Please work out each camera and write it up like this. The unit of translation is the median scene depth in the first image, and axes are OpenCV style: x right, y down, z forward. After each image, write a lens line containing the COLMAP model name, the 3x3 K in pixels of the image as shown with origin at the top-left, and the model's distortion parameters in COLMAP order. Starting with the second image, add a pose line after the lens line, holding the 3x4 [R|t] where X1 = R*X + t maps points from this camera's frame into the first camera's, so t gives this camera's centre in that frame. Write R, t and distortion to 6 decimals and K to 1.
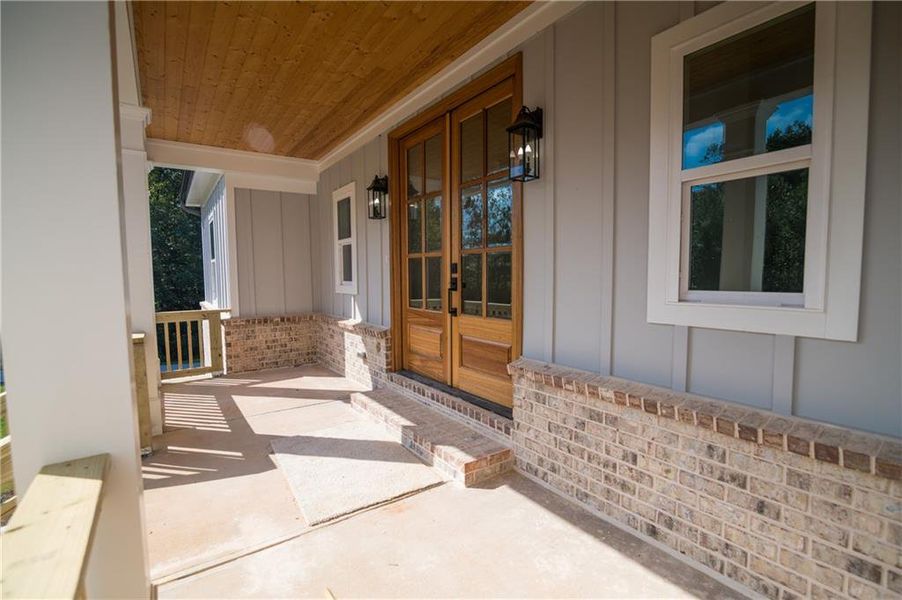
lens RADIAL K [[414.7, 0, 452.1], [0, 414.7, 301.8], [0, 0, 1]] dist [-0.004489, -0.000278]
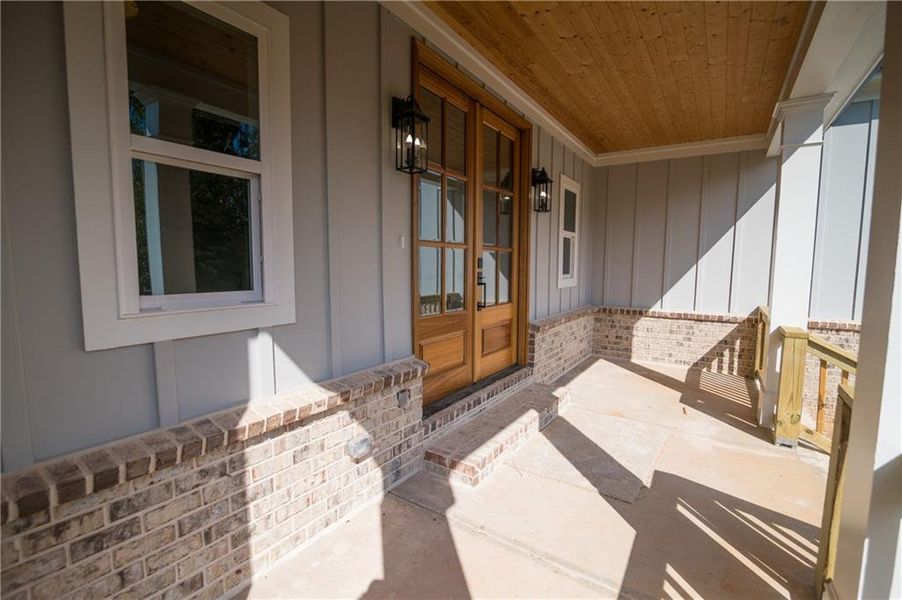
lens RADIAL K [[414.7, 0, 451.9], [0, 414.7, 303.1], [0, 0, 1]] dist [-0.004489, -0.000278]
pose [[-0.372635, -0.075856, 0.924873, -0.908201], [0.062125, 0.992378, 0.106423, -0.095424], [-0.925896, 0.097115, -0.365082, 1.436193]]
